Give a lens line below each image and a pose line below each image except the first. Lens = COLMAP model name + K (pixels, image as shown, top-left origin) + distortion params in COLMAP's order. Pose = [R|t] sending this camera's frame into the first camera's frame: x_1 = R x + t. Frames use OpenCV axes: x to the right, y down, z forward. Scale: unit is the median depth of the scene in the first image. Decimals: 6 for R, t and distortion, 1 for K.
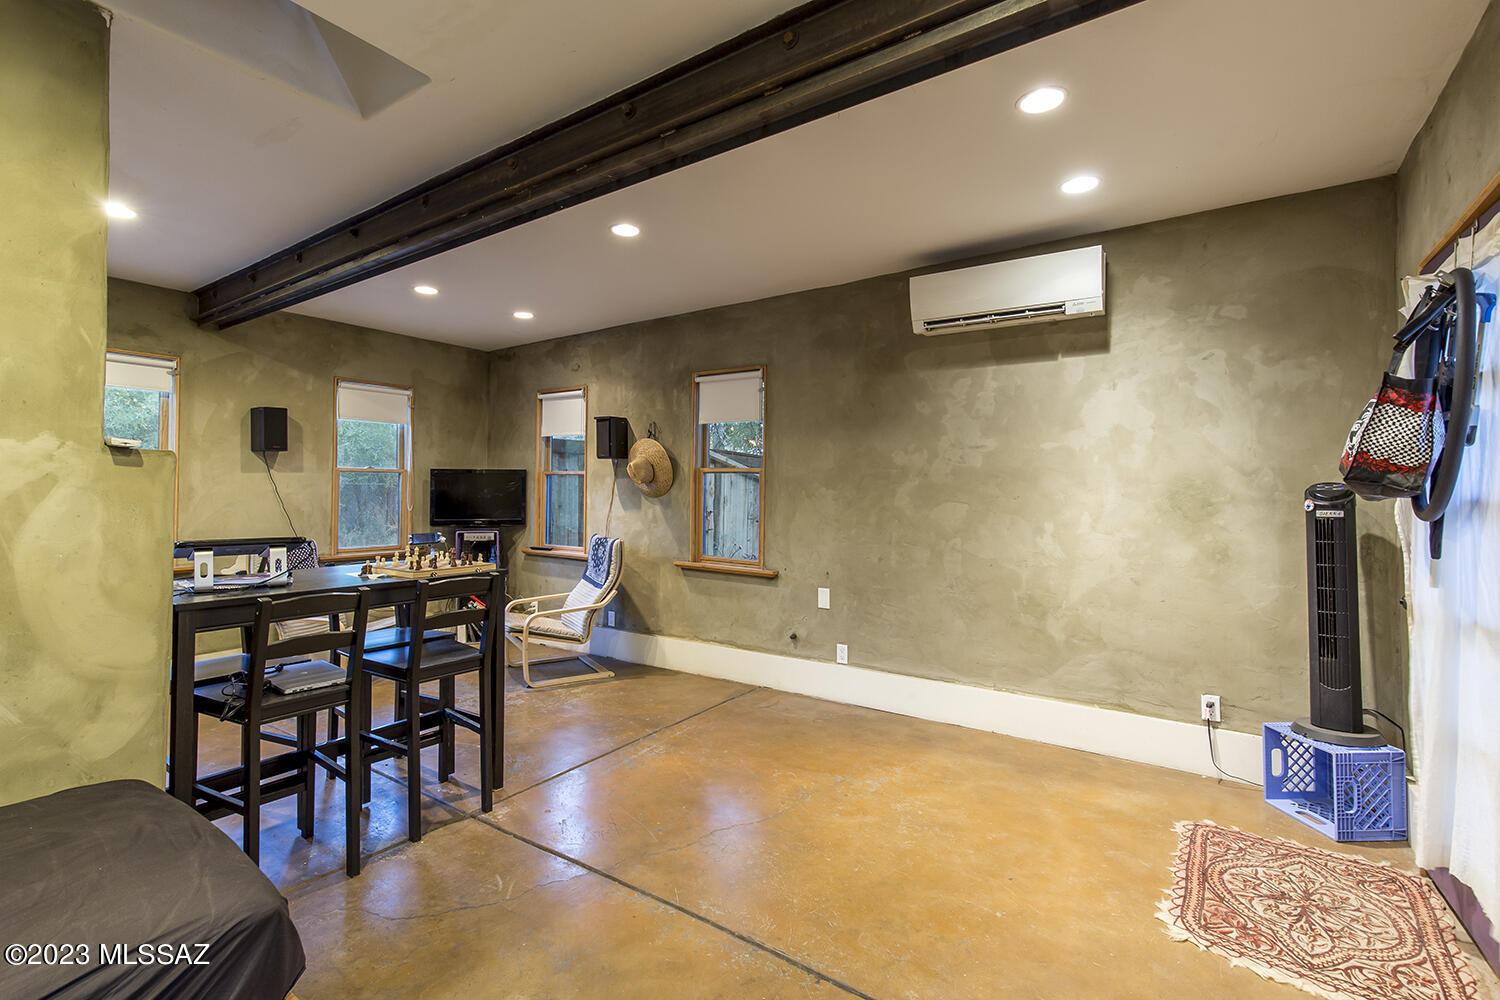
lens RADIAL K [[679.4, 0, 736.5], [0, 679.4, 477.6], [0, 0, 1]] dist [0.006701, -0.000477]
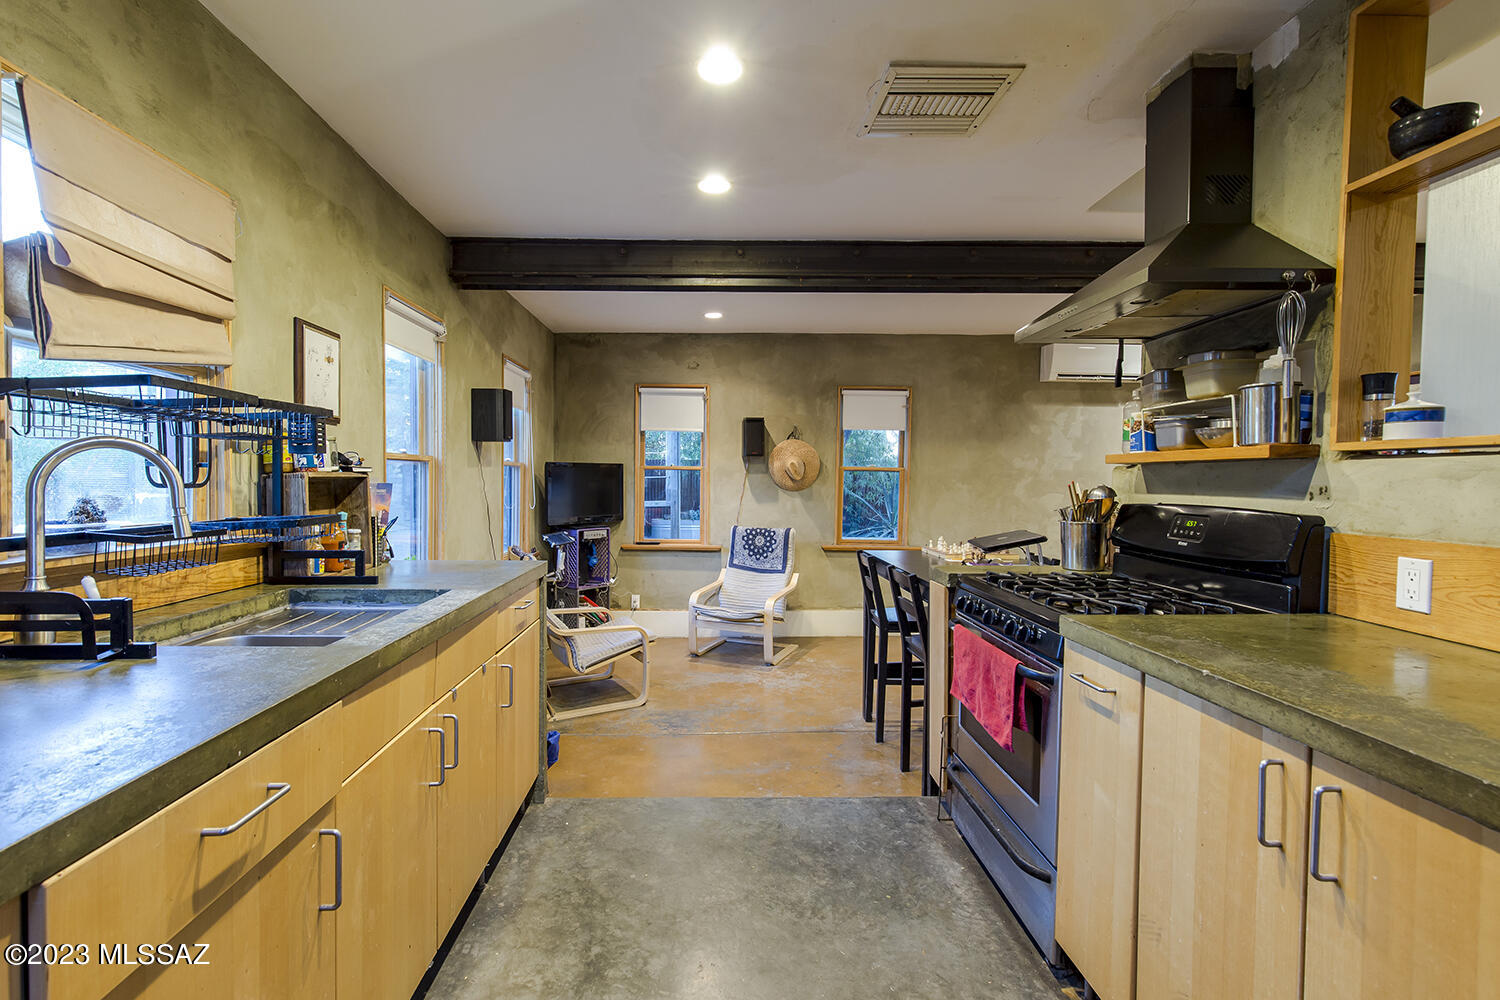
lens RADIAL K [[679.4, 0, 714.4], [0, 679.4, 499.5], [0, 0, 1]] dist [0.006701, -0.000477]
pose [[0.810415, -0.019024, 0.585547, -0.917288], [-0.012097, 0.998716, 0.049190, -0.011477], [-0.585731, -0.046948, 0.809145, 0.157008]]
